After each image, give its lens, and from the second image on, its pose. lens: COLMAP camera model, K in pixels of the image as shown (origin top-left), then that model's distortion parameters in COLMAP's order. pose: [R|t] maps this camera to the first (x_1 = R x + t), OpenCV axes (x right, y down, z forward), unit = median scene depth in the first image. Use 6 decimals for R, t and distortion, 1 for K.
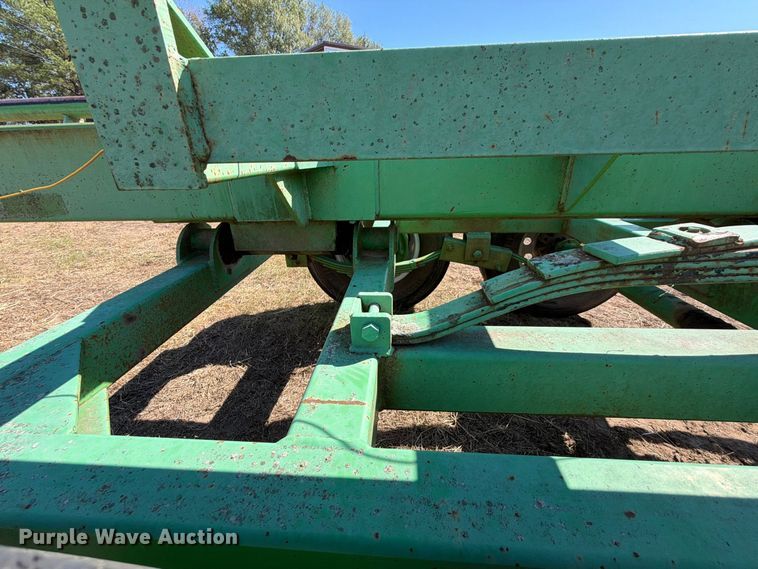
lens RADIAL K [[303.1, 0, 381.1], [0, 303.1, 285.2], [0, 0, 1]] dist [0.000146, -0.000135]
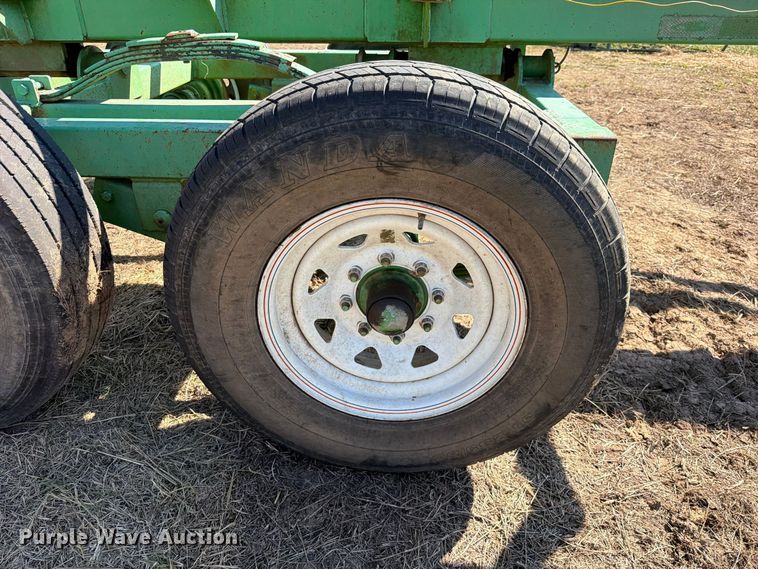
lens RADIAL K [[529.6, 0, 378.6], [0, 529.6, 282.0], [0, 0, 1]] dist [-0.002499, -0.008823]
pose [[0.999664, 0.012176, 0.022882, 2.273683], [-0.014533, 0.994278, 0.105832, 1.041169], [-0.021462, -0.106129, 0.994121, -2.575769]]
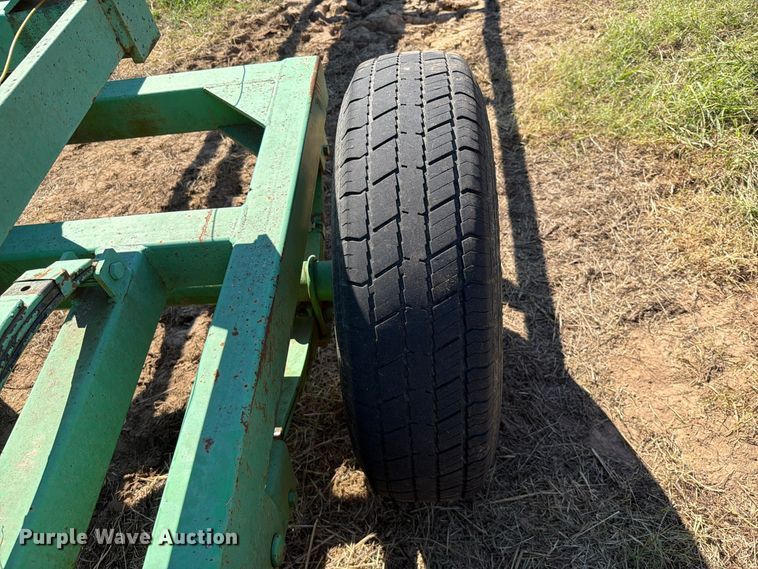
lens RADIAL K [[529.6, 0, 378.6], [0, 529.6, 282.0], [0, 0, 1]] dist [-0.002499, -0.008823]
pose [[-0.037127, -0.758064, 0.651122, 0.452673], [0.513060, 0.544681, 0.663395, -0.664333], [-0.857550, 0.358694, 0.368710, -0.695792]]
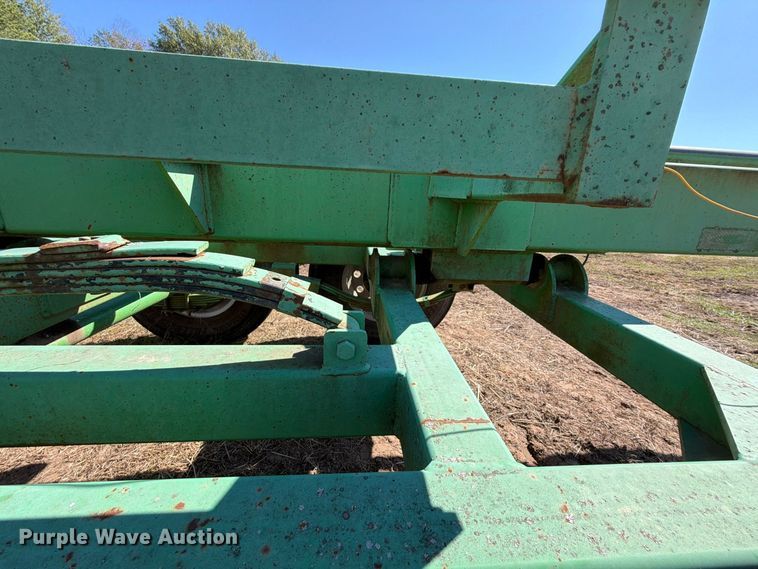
lens RADIAL K [[303.1, 0, 381.1], [0, 303.1, 285.2], [0, 0, 1]] dist [0.000146, -0.000135]
pose [[0.985634, 0.018441, 0.167883, 1.864584], [0.002079, 0.992622, -0.121236, 0.090946], [-0.168880, 0.119843, 0.978324, -0.122146]]
